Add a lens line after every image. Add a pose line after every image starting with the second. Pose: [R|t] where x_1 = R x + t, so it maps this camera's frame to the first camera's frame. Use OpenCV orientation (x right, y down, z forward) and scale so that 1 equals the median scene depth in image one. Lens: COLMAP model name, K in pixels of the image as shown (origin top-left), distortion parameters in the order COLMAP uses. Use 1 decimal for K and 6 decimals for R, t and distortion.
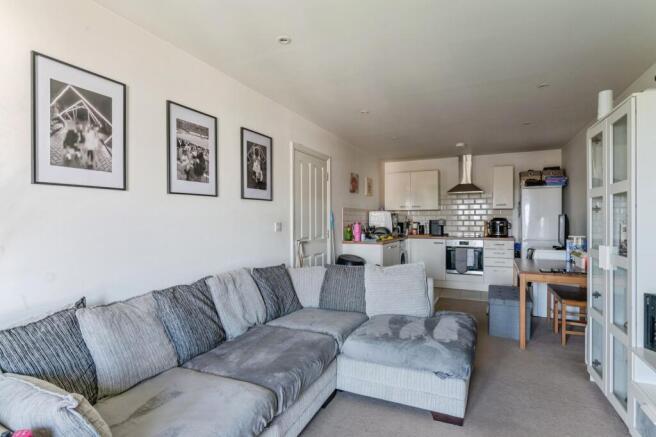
lens RADIAL K [[339.7, 0, 328.0], [0, 339.7, 218.5], [0, 0, 1]] dist [0.000834, 0.000071]
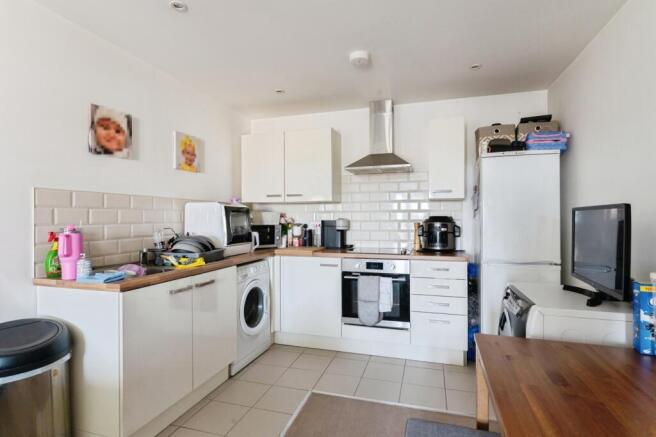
lens RADIAL K [[339.7, 0, 328.0], [0, 339.7, 218.5], [0, 0, 1]] dist [0.000834, 0.000071]
pose [[0.990847, -0.003422, 0.134950, 0.260330], [0.003156, 0.999993, 0.002185, 0.000084], [-0.134956, -0.001739, 0.990850, 0.500193]]
